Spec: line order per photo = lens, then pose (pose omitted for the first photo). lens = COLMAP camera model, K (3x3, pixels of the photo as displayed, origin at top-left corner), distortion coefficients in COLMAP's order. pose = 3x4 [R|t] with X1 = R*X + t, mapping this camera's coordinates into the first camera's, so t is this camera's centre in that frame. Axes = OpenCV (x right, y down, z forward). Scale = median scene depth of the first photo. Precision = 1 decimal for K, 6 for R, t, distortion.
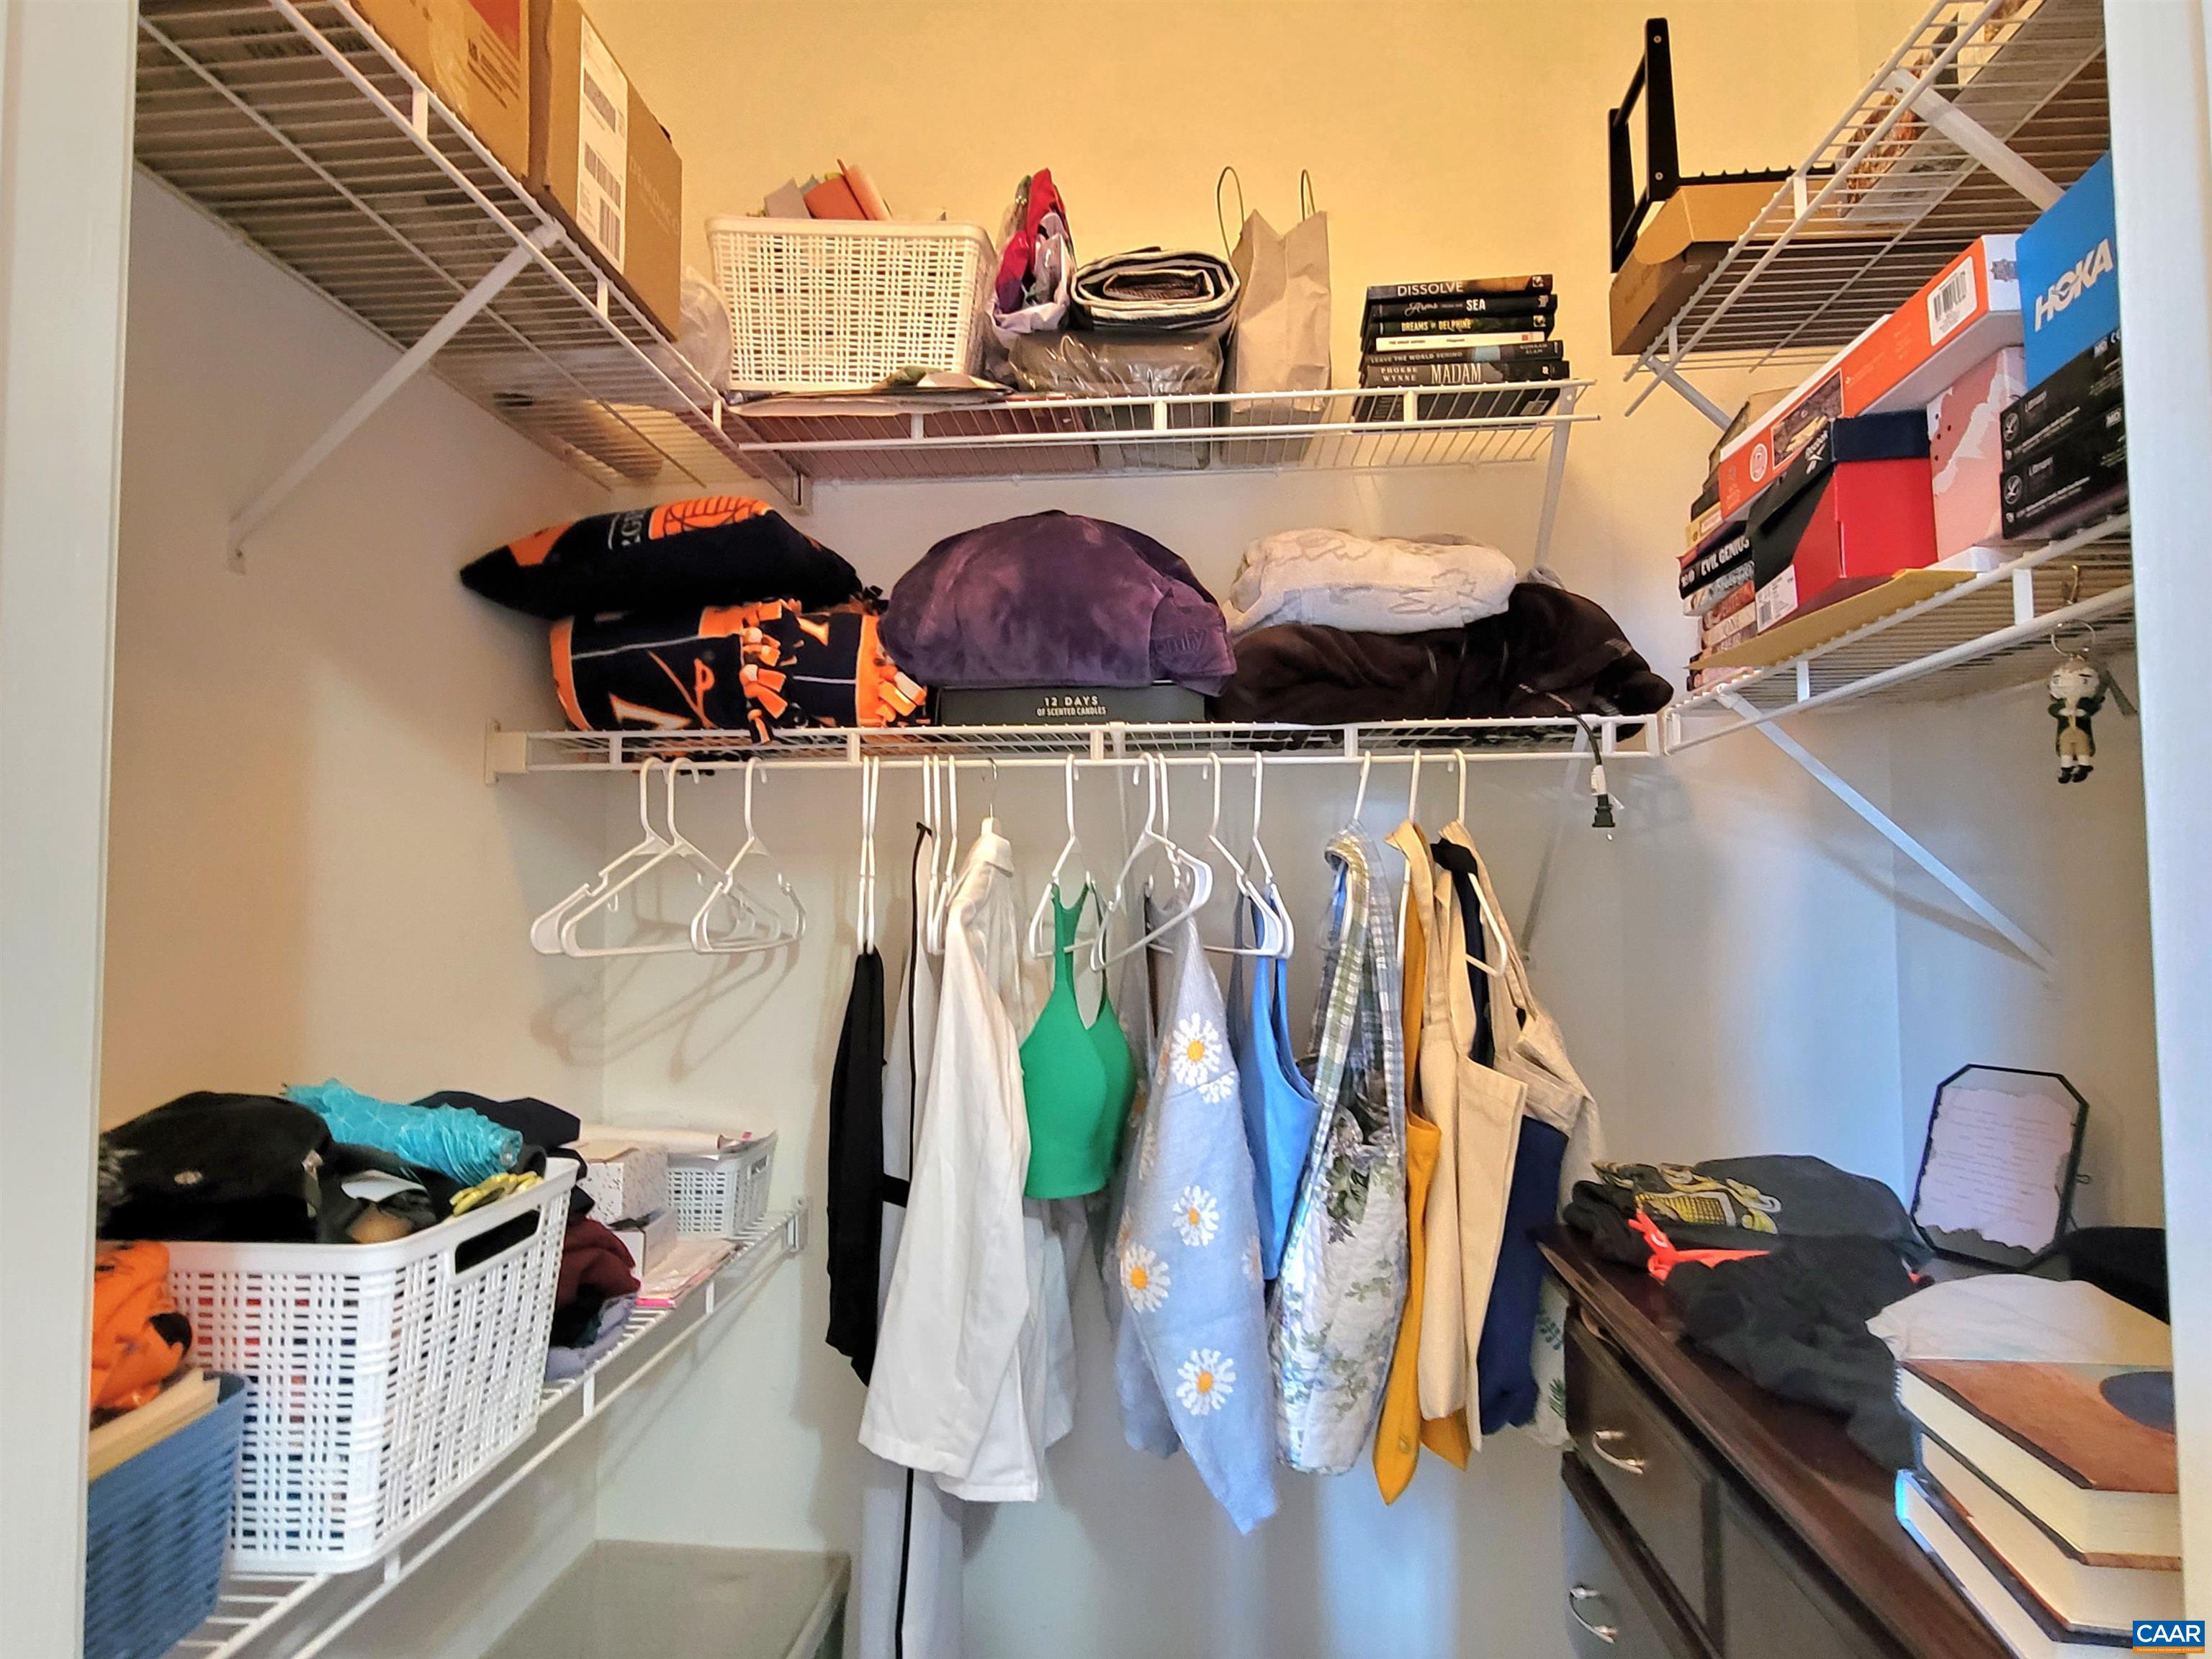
lens RADIAL K [[1286.3, 0, 1103.8], [0, 1286.3, 834.4], [0, 0, 1]] dist [-0.006623, -0.001234]
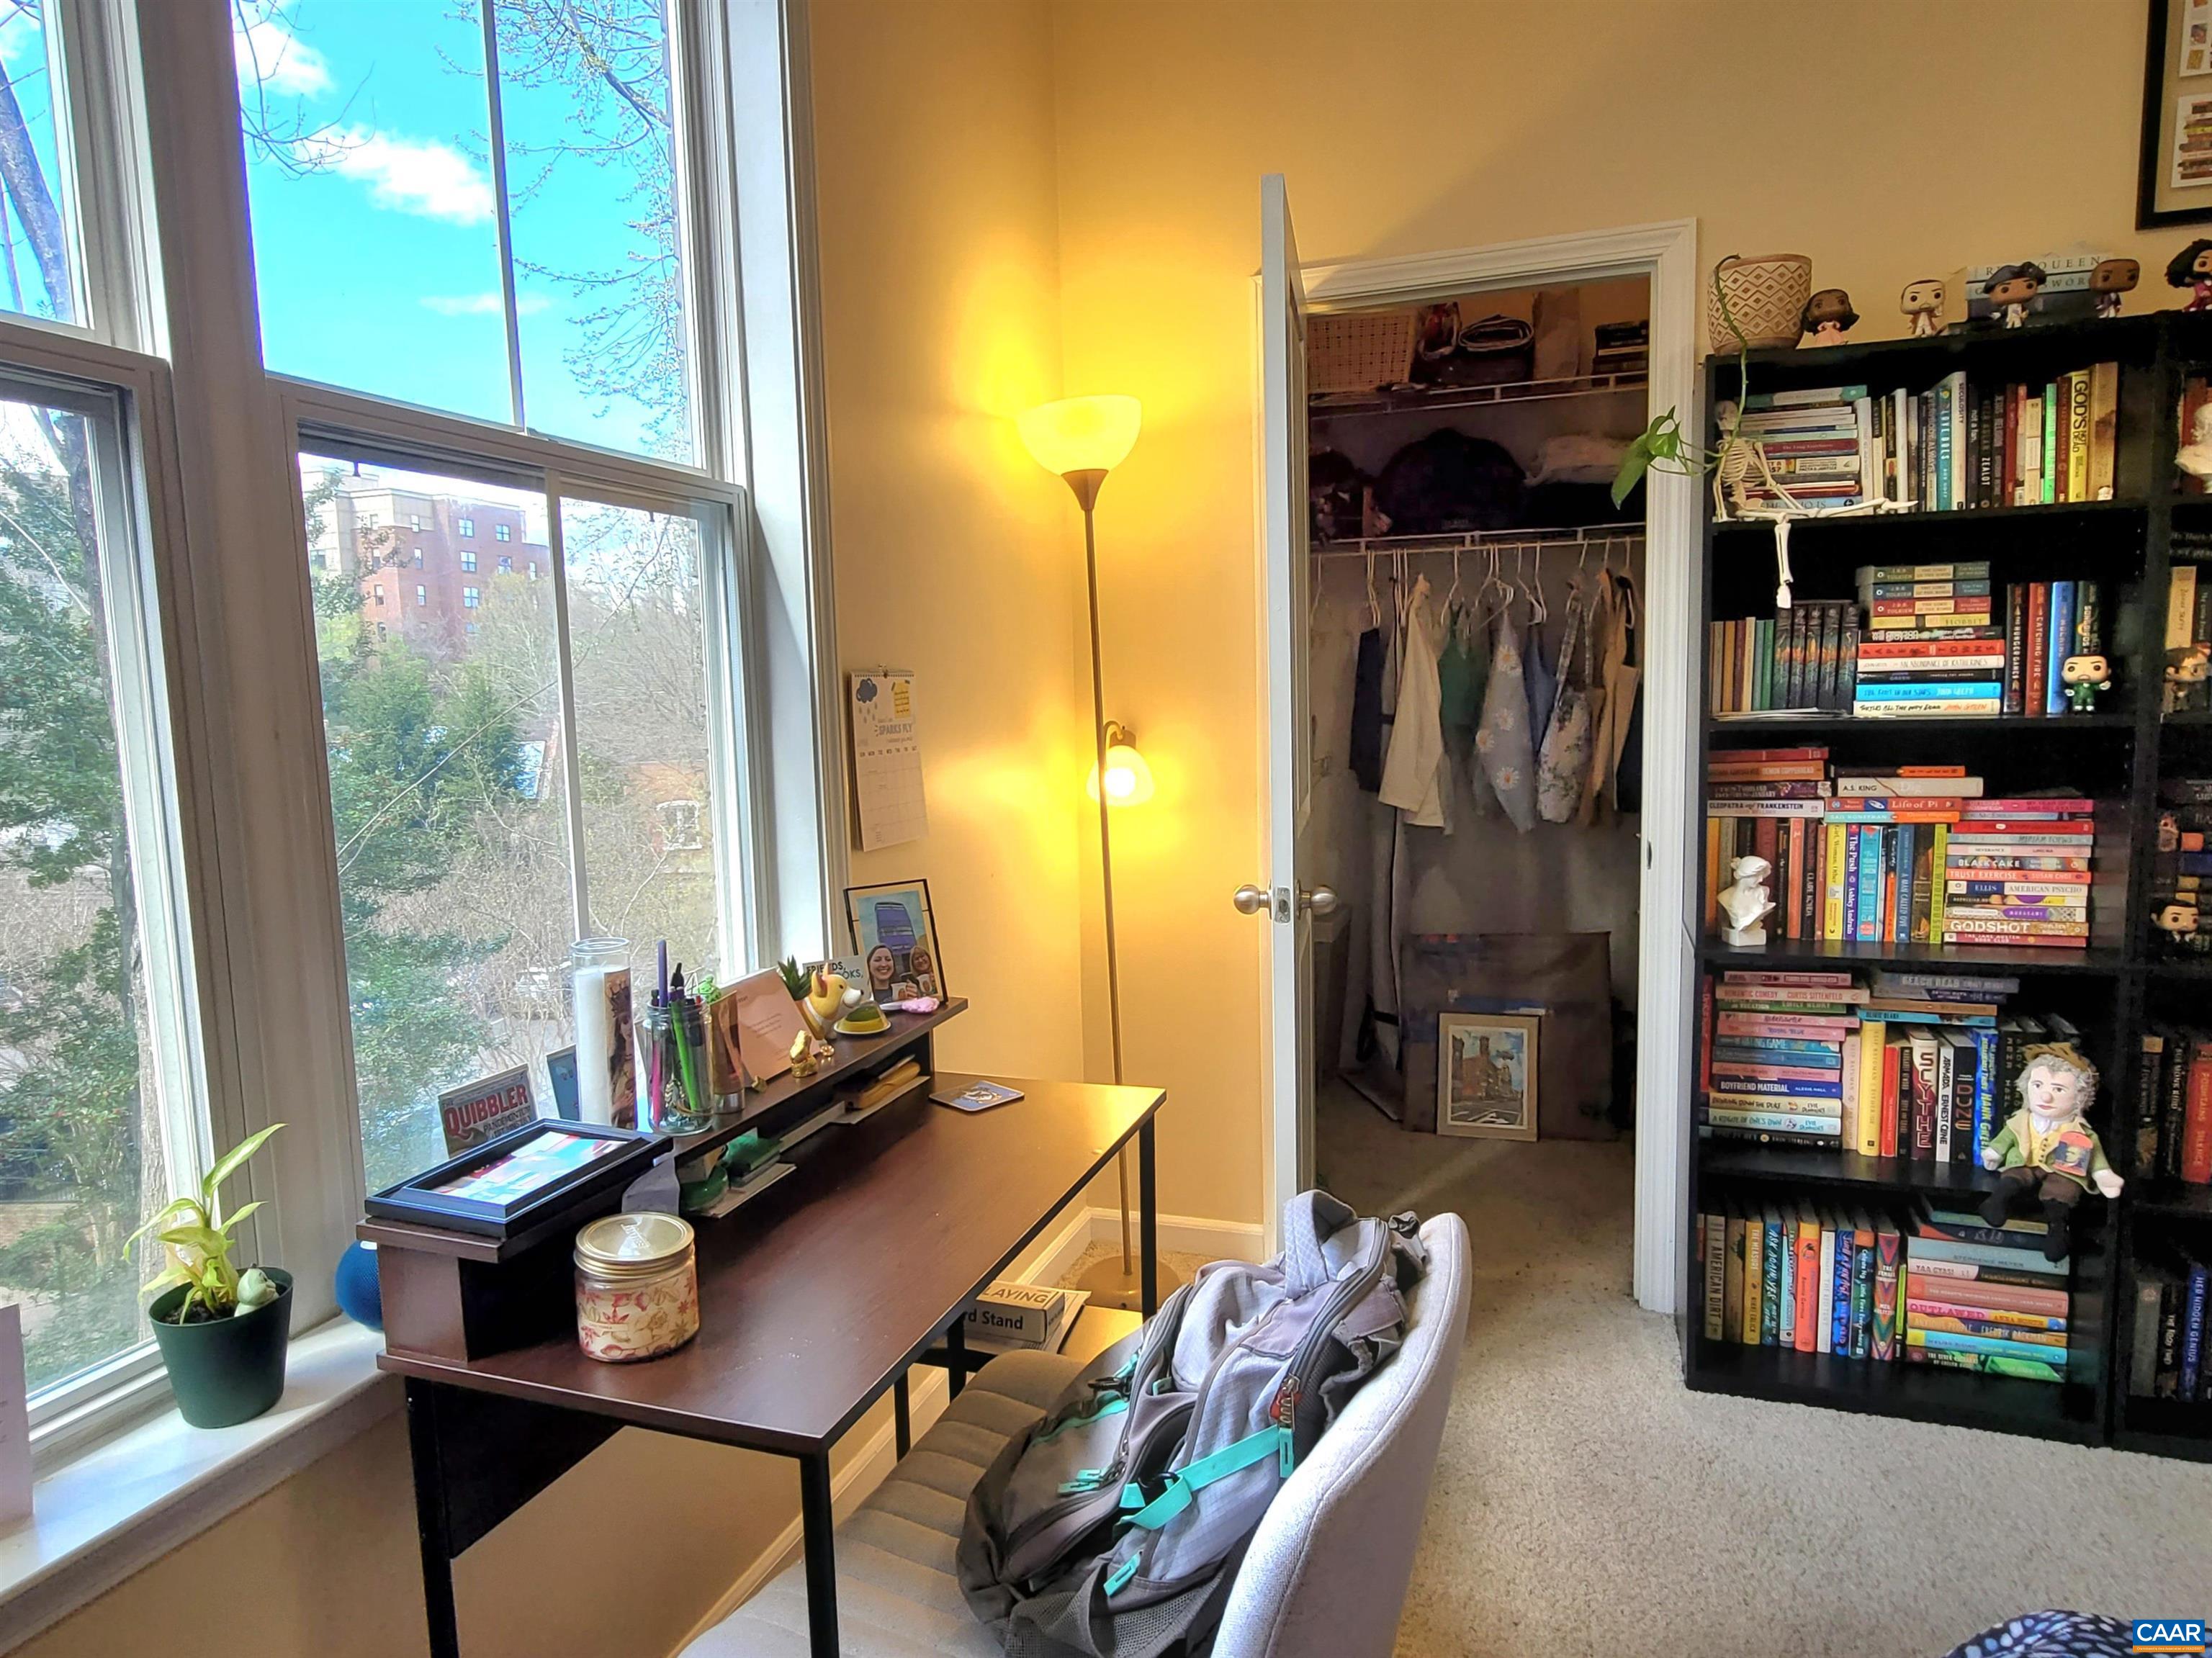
lens RADIAL K [[1300.6, 0, 1127.3], [0, 1300.6, 833.4], [0, 0, 1]] dist [-0.006428, 0.000092]
pose [[0.969060, 0.009124, -0.246656, -0.018719], [0.031520, 0.986560, 0.160328, 0.061341], [0.244804, -0.163142, 0.955749, -1.603123]]
